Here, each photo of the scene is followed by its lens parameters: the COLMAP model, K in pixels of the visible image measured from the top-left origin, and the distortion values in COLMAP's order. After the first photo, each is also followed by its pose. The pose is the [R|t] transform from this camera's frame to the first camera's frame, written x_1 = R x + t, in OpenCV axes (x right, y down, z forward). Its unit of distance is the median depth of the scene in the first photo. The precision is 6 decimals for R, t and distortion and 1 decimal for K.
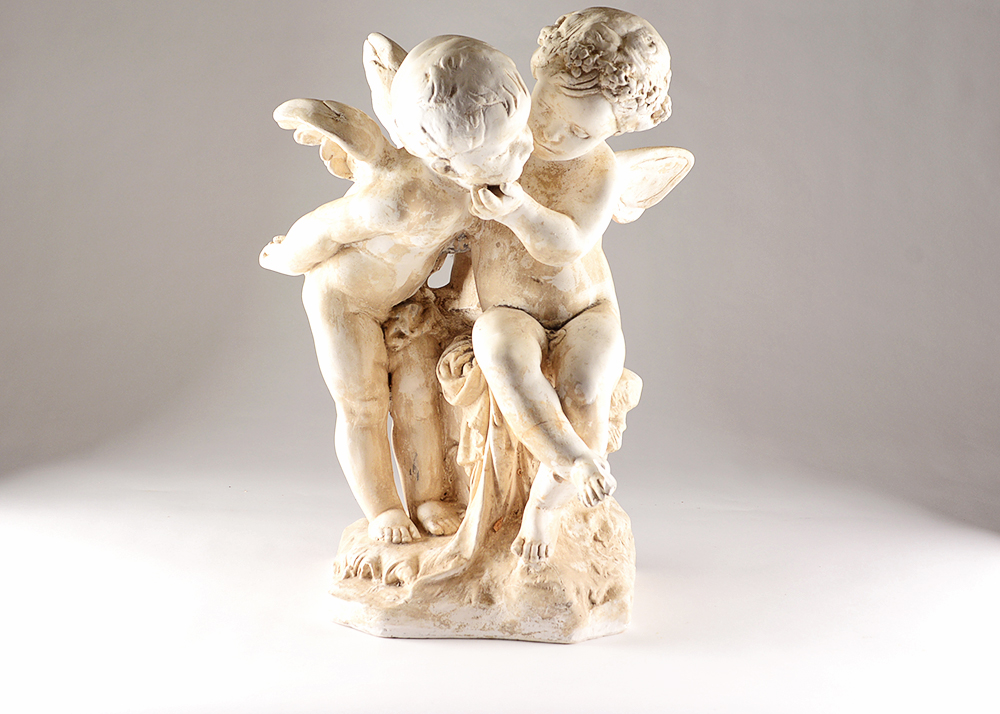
lens RADIAL K [[1776.9, 0, 494.5], [0, 1776.9, 351.8], [0, 0, 1]] dist [0.082431, 0.000000]
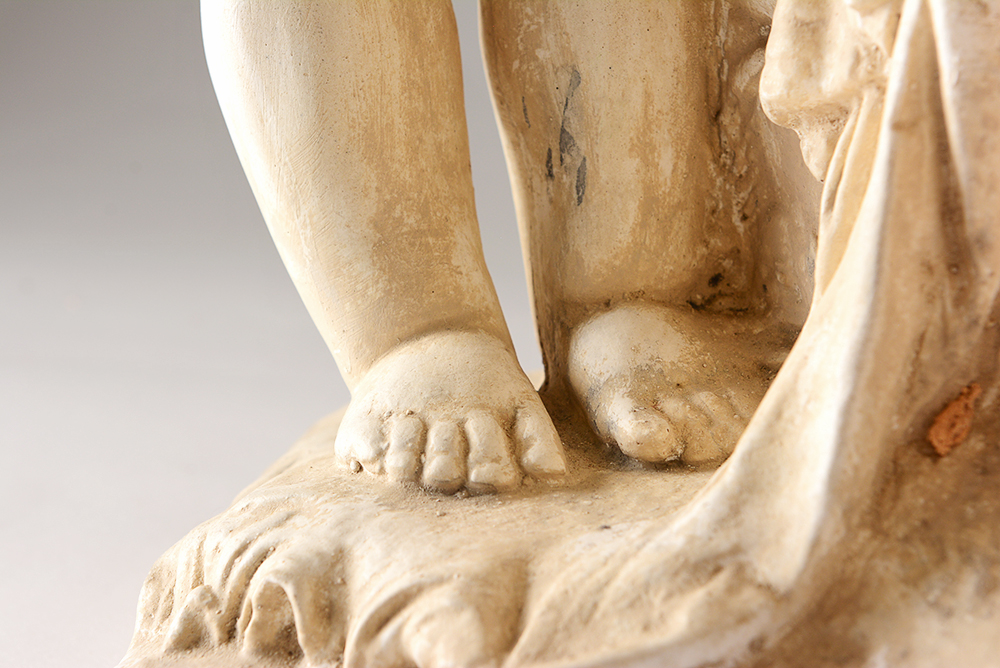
lens RADIAL K [[2793.2, 0, 500.5], [0, 2793.2, 341.1], [0, 0, 1]] dist [0.148408, 0.000000]
pose [[0.983490, 0.043018, -0.175777, 0.006796], [-0.036547, 0.998536, 0.039887, 0.078373], [0.177235, -0.032804, 0.983622, 0.694766]]
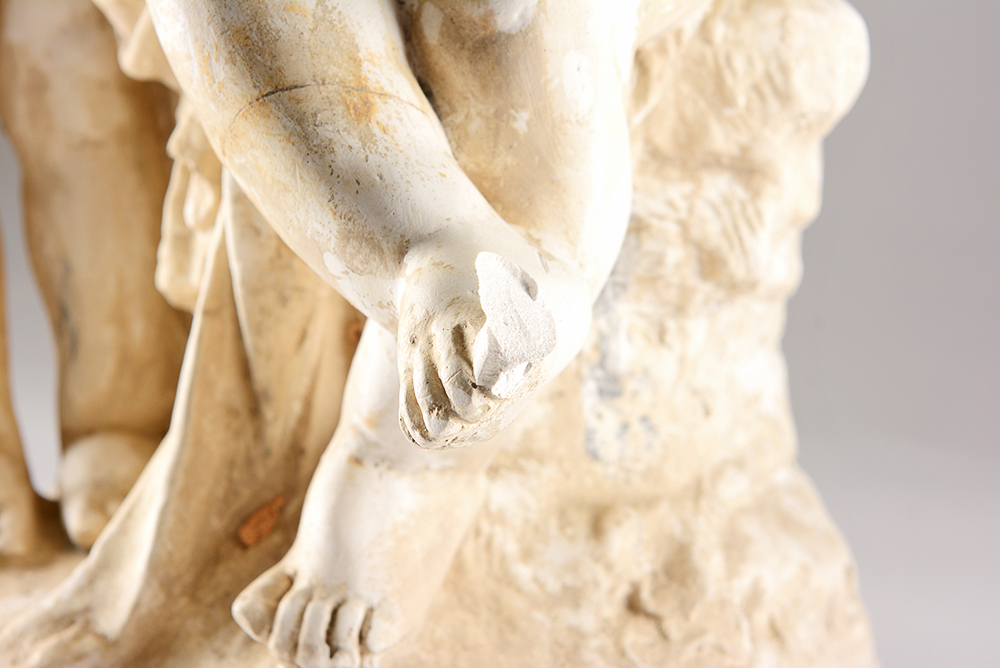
lens RADIAL K [[2793.2, 0, 499.3], [0, 2793.2, 337.9], [0, 0, 1]] dist [0.148408, 0.000000]
pose [[0.962852, 0.052655, -0.264845, 0.147681], [-0.054737, 0.998501, -0.000480, 0.067661], [0.264423, 0.014959, 0.964291, 0.601516]]
